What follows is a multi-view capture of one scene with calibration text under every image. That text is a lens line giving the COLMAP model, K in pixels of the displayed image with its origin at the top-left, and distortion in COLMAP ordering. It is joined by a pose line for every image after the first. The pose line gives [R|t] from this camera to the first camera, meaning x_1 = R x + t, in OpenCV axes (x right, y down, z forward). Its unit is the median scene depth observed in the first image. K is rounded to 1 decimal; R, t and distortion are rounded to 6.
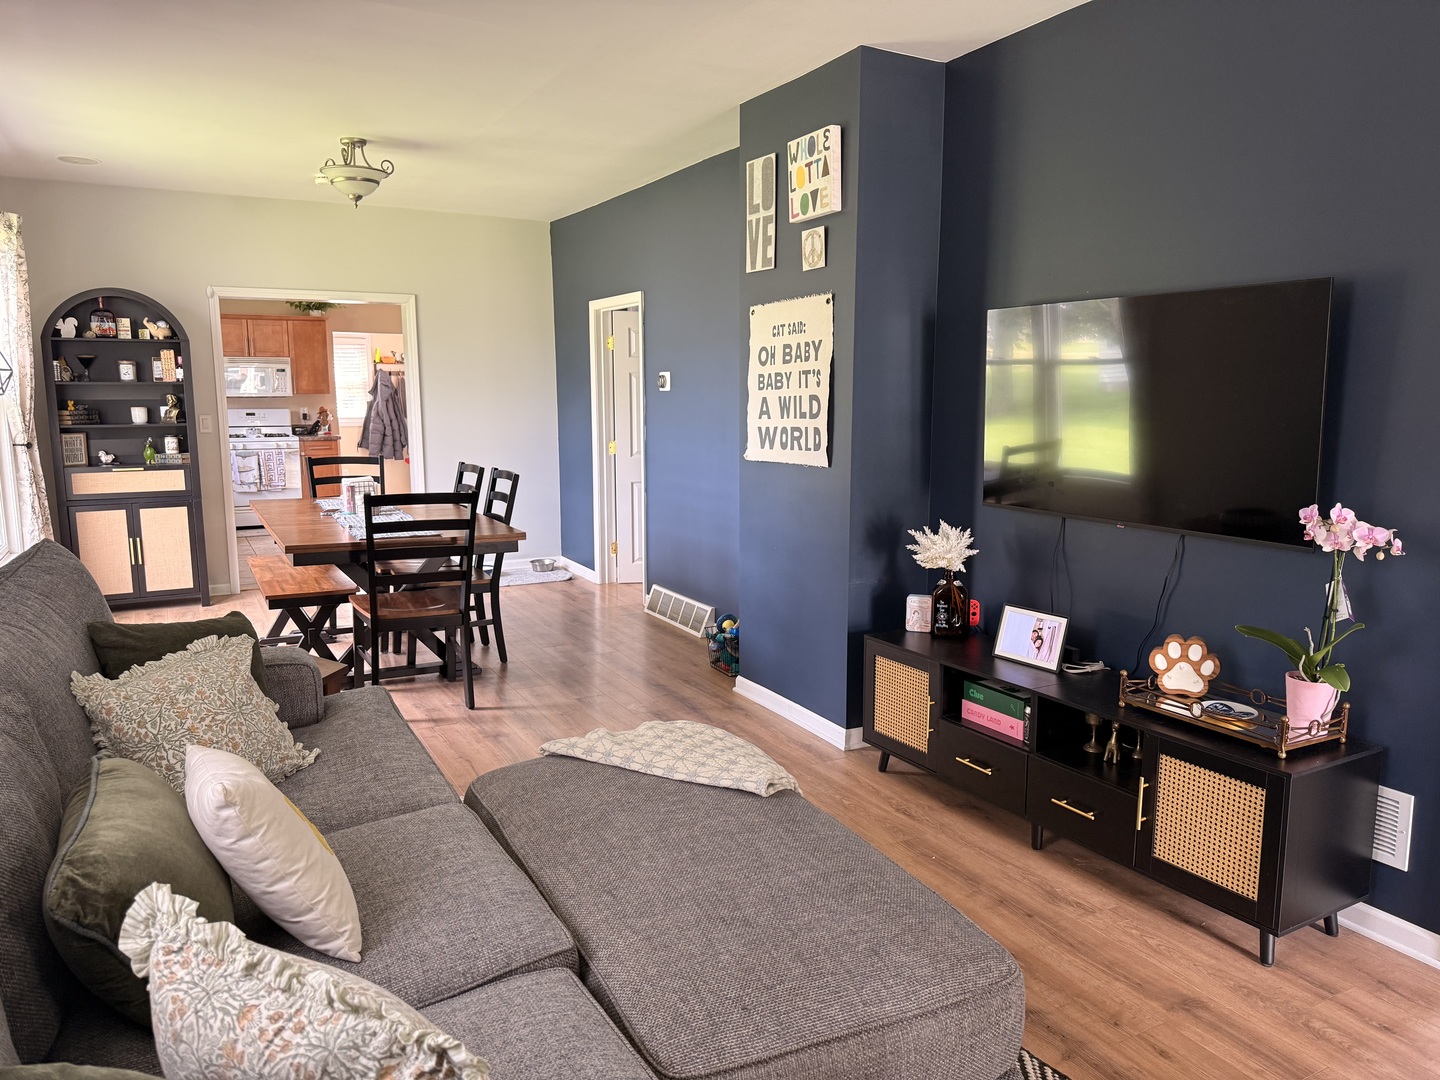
lens RADIAL K [[1014.2, 0, 717.8], [0, 1014.2, 544.7], [0, 0, 1]] dist [0.060061, -0.073483]
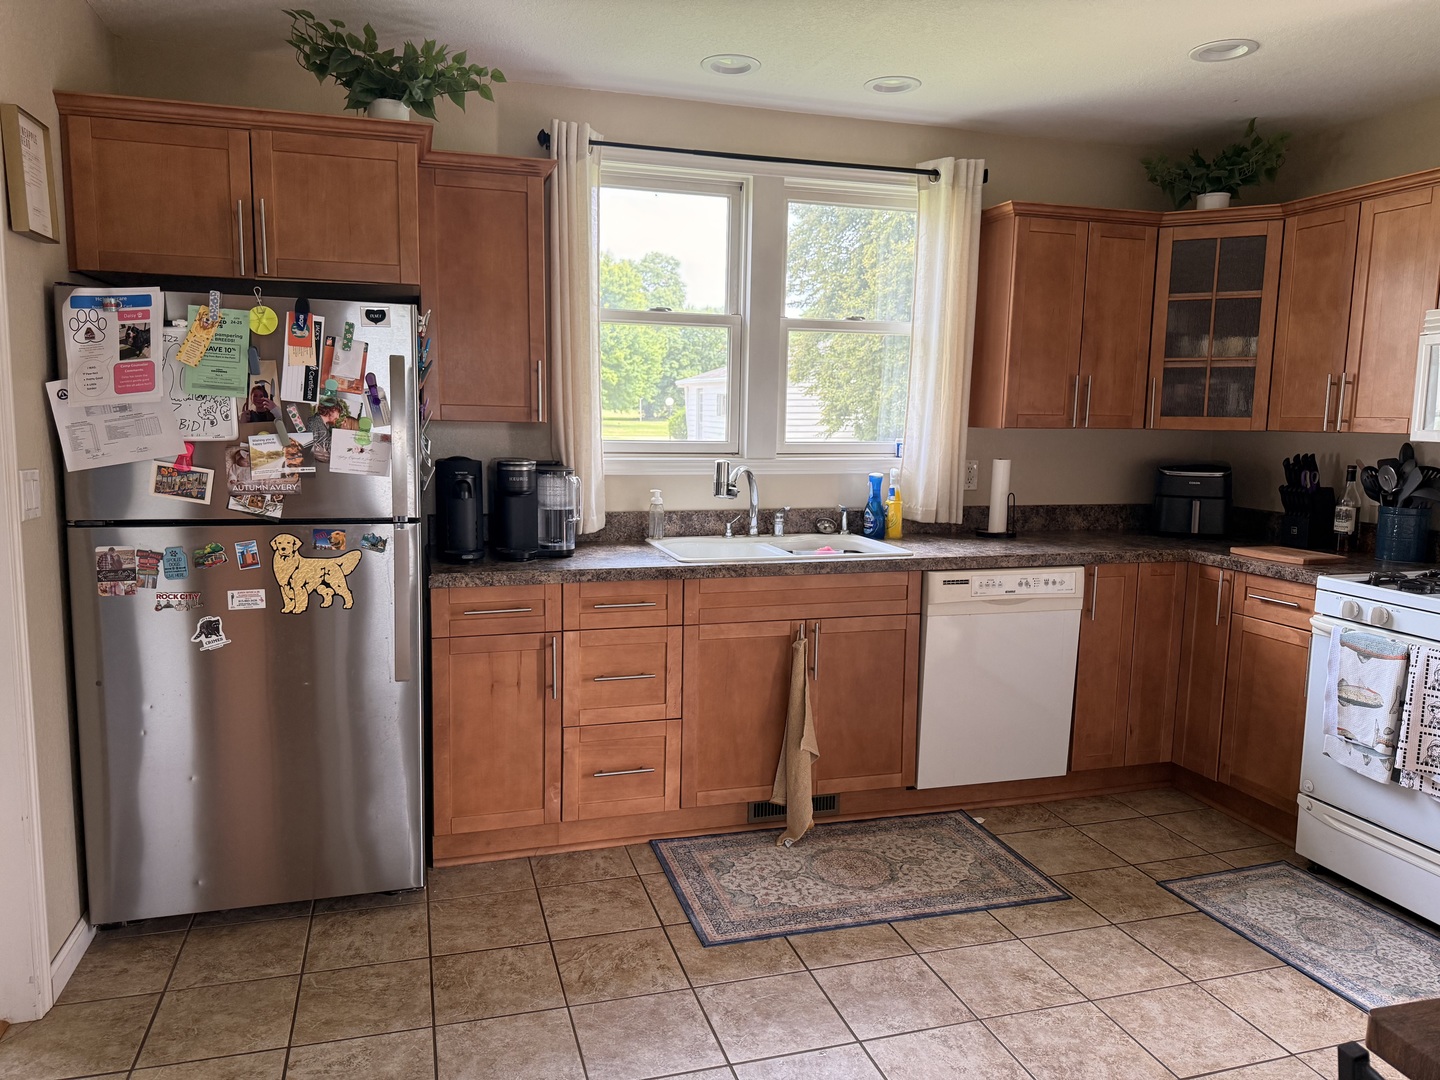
lens RADIAL K [[1014.2, 0, 713.6], [0, 1014.2, 538.3], [0, 0, 1]] dist [0.060061, -0.073483]
pose [[-0.198853, 0.122855, -0.972298, -0.243738], [-0.161005, 0.974536, 0.156066, -0.208917], [0.966713, 0.187579, -0.174009, 1.371524]]
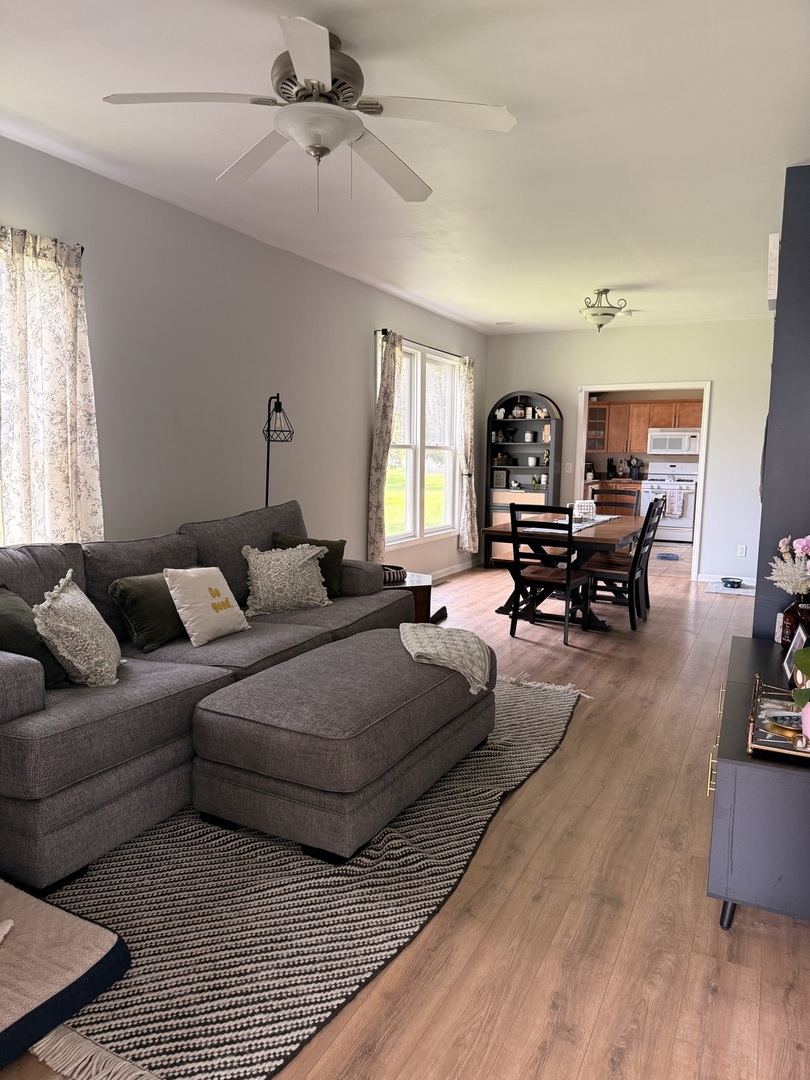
lens RADIAL K [[760.7, 0, 402.9], [0, 760.7, 549.2], [0, 0, 1]] dist [0.060061, -0.073483]
pose [[0.573613, 0.111053, -0.811564, 0.396457], [-0.133766, 0.990167, 0.040947, -0.000334], [0.808130, 0.085072, 0.582828, 0.065328]]
